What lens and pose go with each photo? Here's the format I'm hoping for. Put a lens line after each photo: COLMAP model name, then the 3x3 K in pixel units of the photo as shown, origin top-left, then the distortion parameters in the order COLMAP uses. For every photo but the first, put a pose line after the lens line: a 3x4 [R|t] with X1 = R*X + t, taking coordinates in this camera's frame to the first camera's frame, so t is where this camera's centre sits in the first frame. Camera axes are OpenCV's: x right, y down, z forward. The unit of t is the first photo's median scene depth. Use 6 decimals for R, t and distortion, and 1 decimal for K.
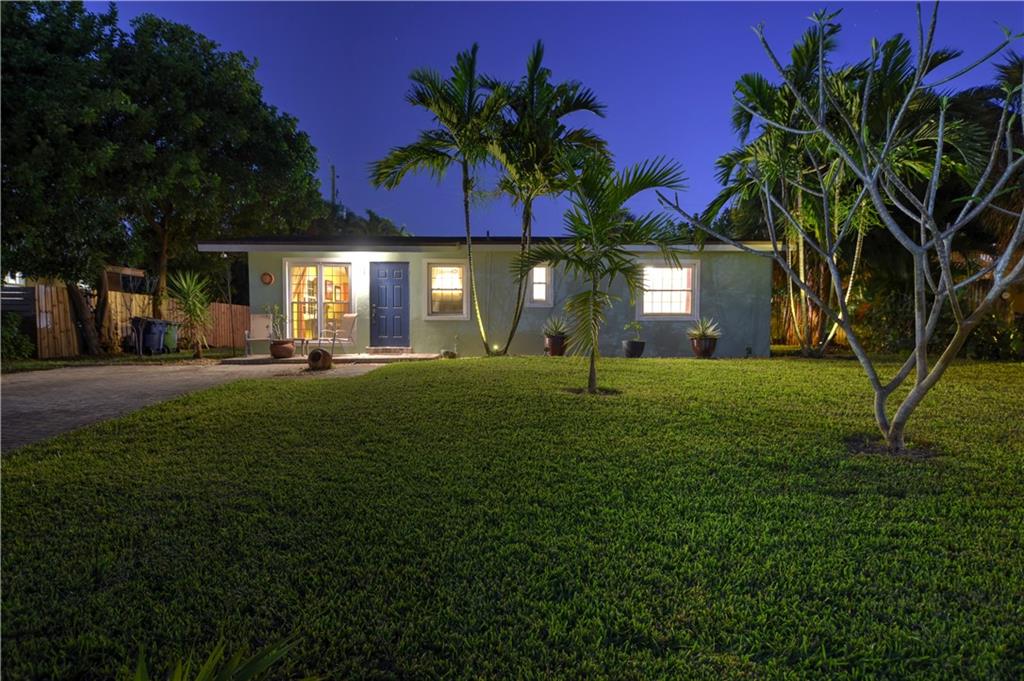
lens RADIAL K [[609.8, 0, 512.0], [0, 609.8, 340.5], [0, 0, 1]] dist [0.003446, 0.000185]
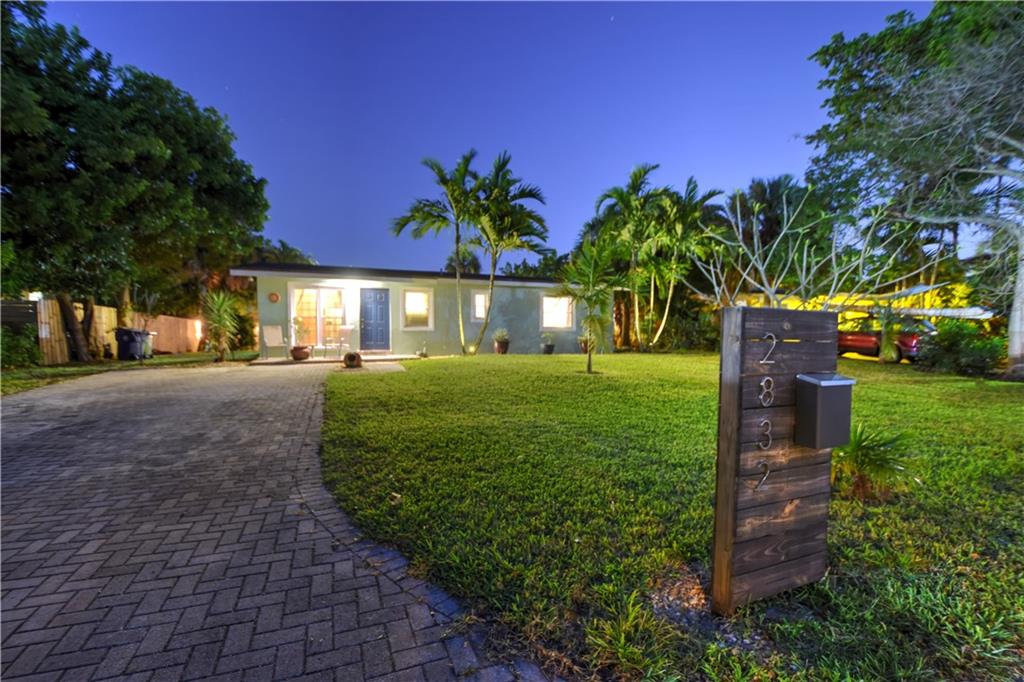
lens RADIAL K [[459.2, 0, 512.0], [0, 459.2, 341.0], [0, 0, 1]] dist [-0.000430, -0.000055]
pose [[0.931101, -0.008533, 0.364662, -0.293255], [0.010749, 0.999934, -0.004047, -0.002605], [-0.364603, 0.007688, 0.931131, -0.070613]]
